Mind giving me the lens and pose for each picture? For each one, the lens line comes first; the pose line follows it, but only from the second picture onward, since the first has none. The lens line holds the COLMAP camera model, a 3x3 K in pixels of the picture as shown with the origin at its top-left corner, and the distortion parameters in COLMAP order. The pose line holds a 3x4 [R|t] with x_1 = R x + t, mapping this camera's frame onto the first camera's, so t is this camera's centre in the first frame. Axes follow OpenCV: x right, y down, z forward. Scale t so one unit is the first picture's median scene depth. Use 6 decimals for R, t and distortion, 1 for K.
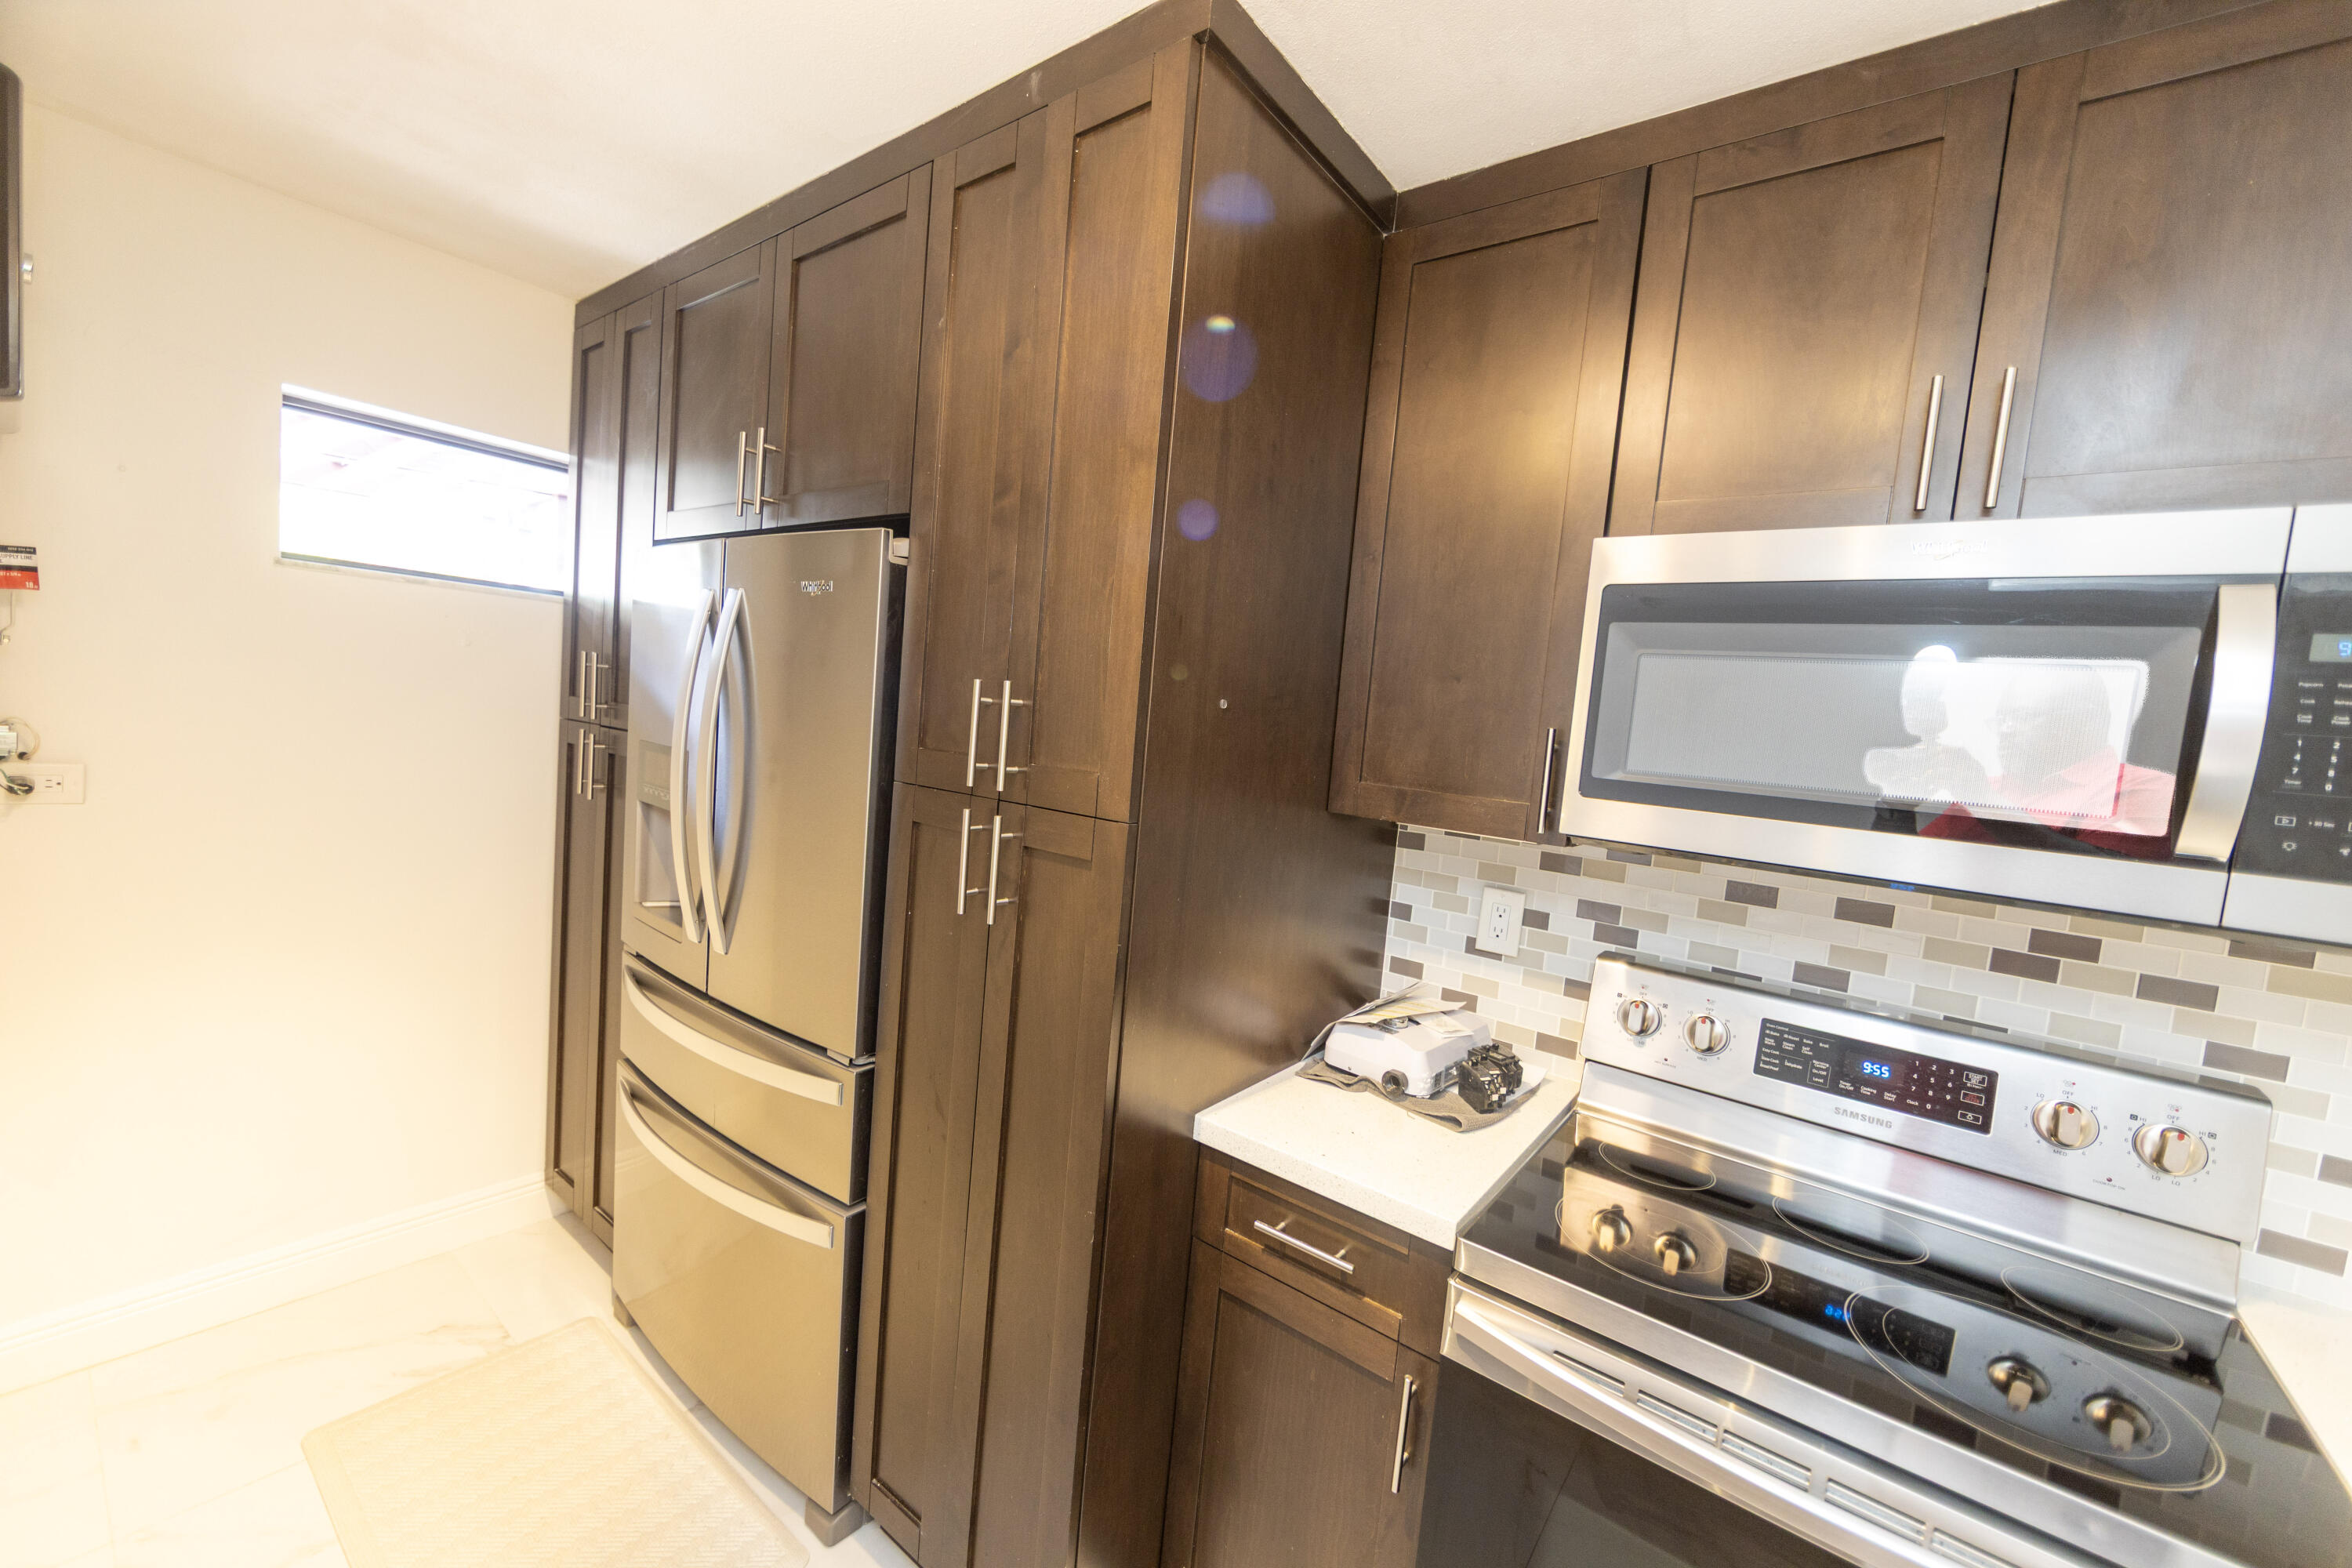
lens RADIAL K [[918.6, 0, 1164.7], [0, 918.6, 789.4], [0, 0, 1]] dist [-0.005284, -0.000056]
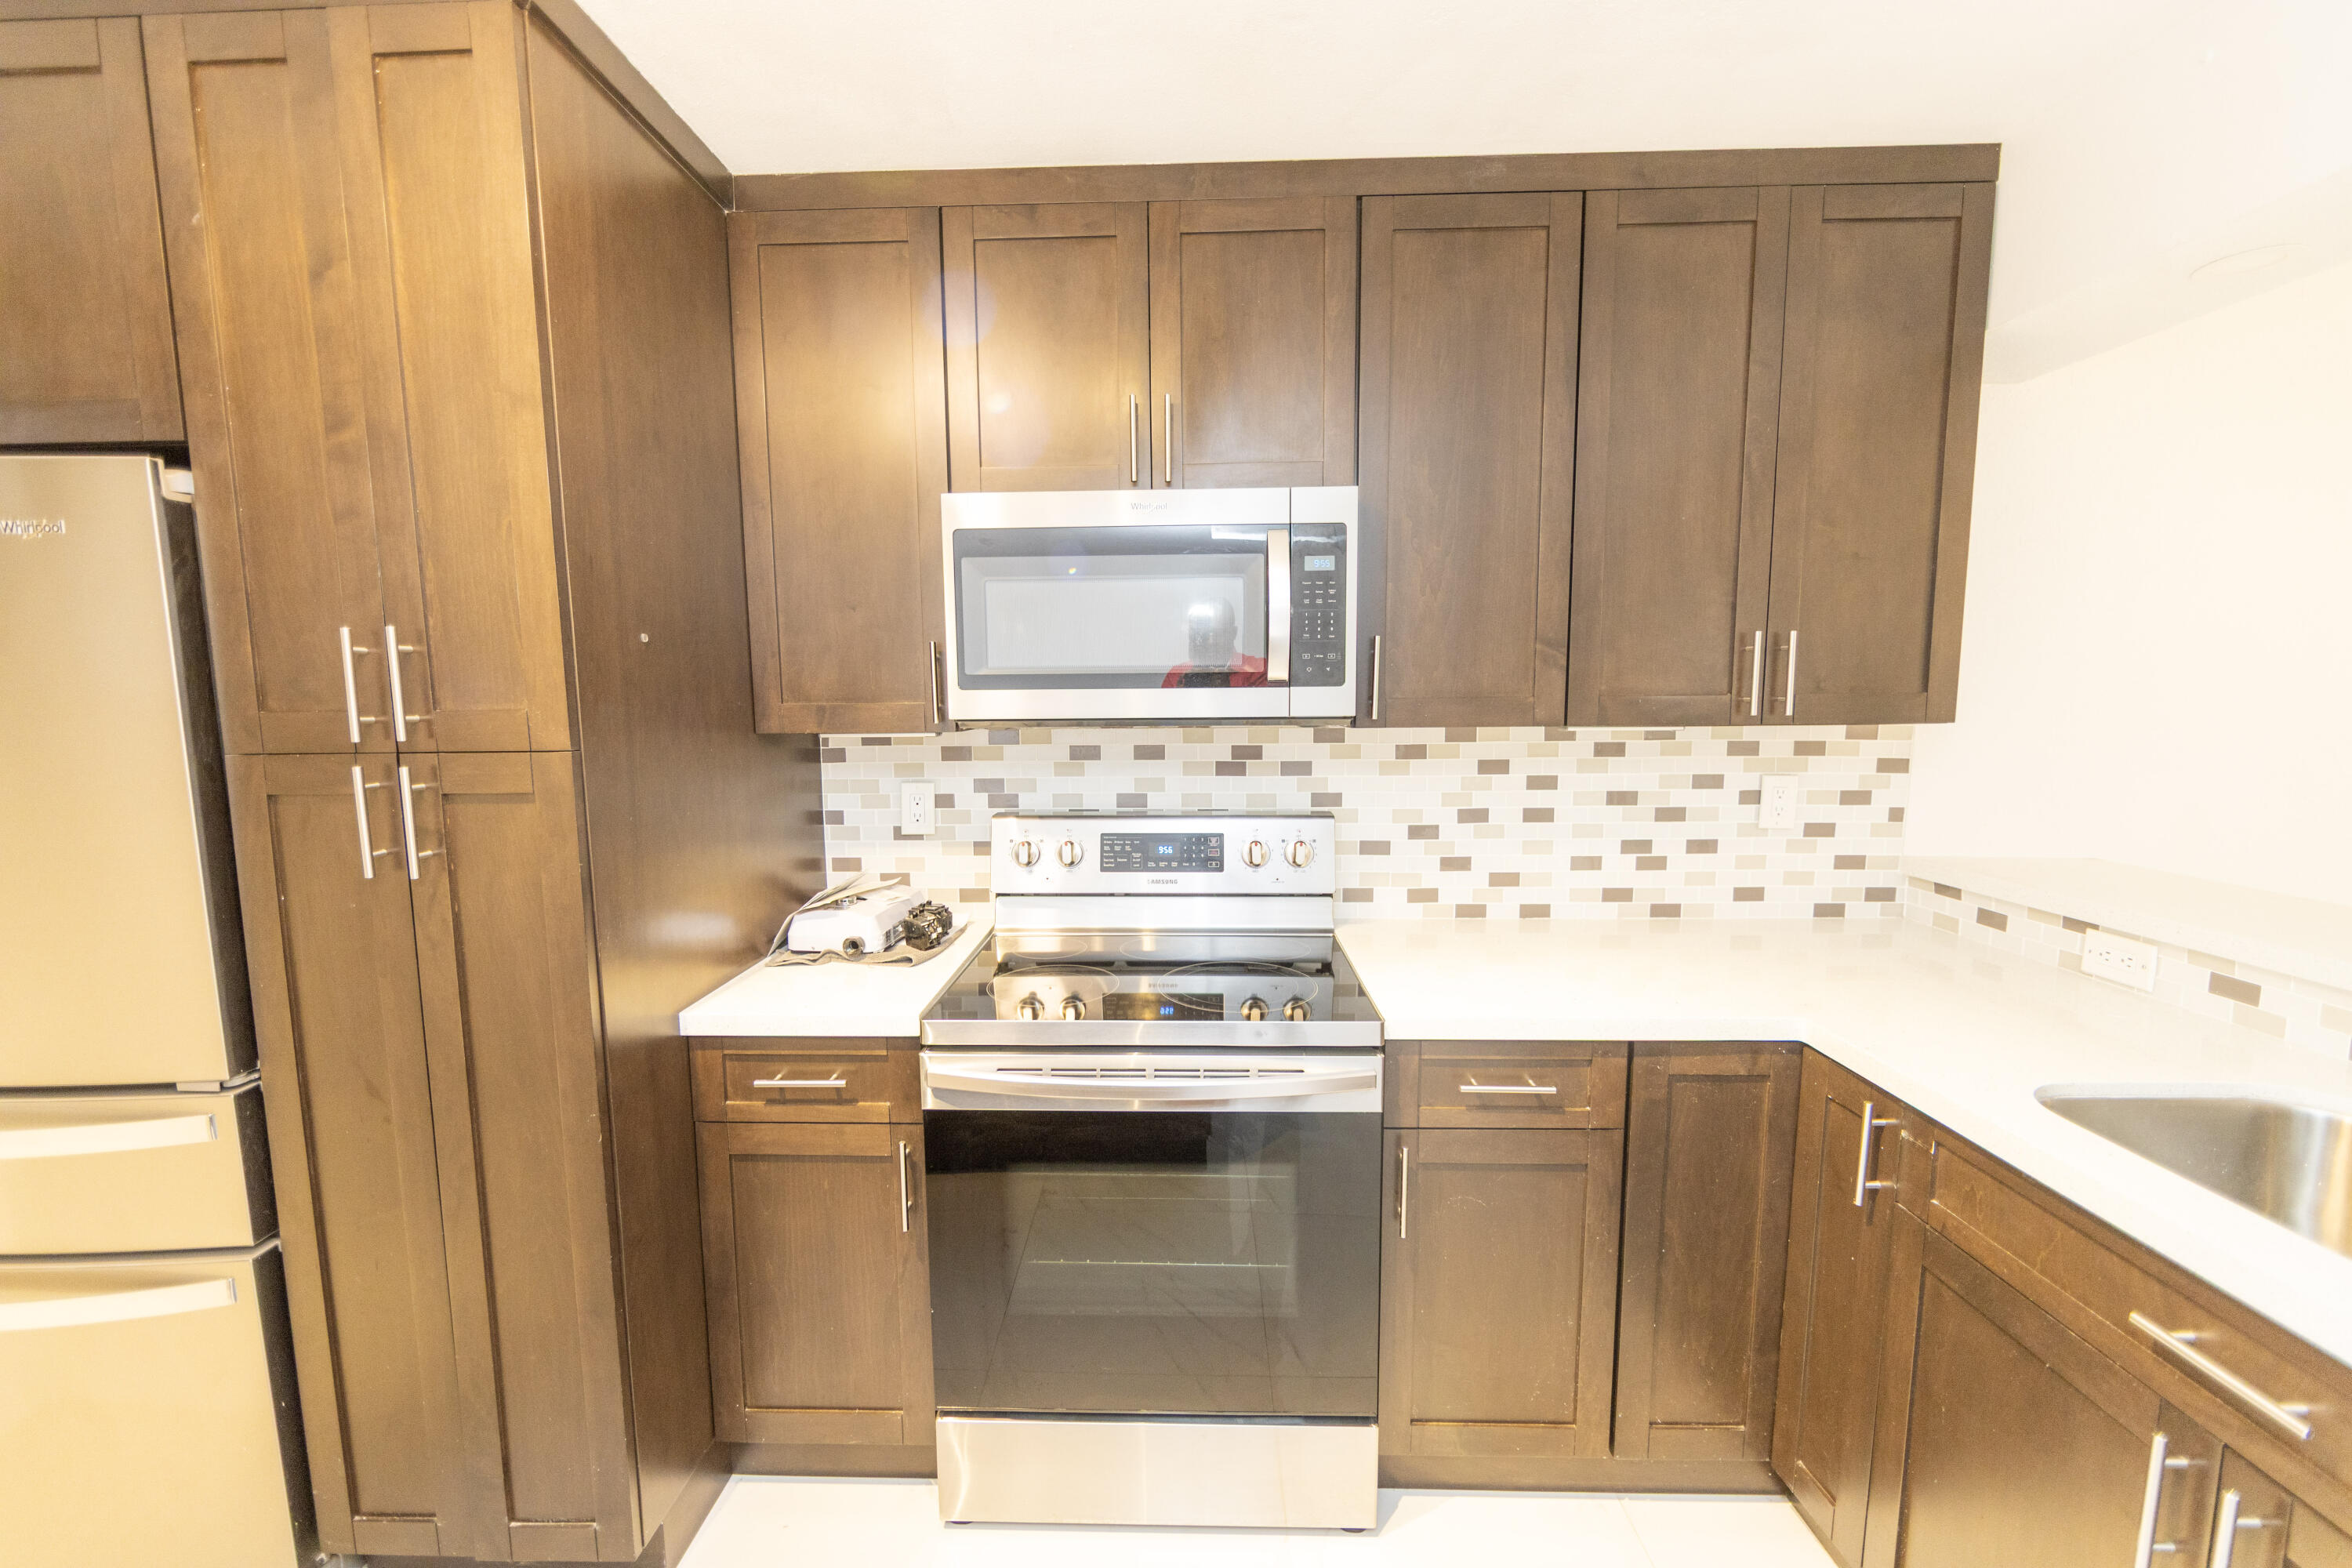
lens RADIAL K [[918.6, 0, 1167.9], [0, 918.6, 789.2], [0, 0, 1]] dist [-0.005284, -0.000056]
pose [[0.800188, -0.155148, 0.579334, -0.096340], [0.126543, 0.987890, 0.089778, 0.065320], [-0.586247, 0.001472, 0.810131, -0.246762]]
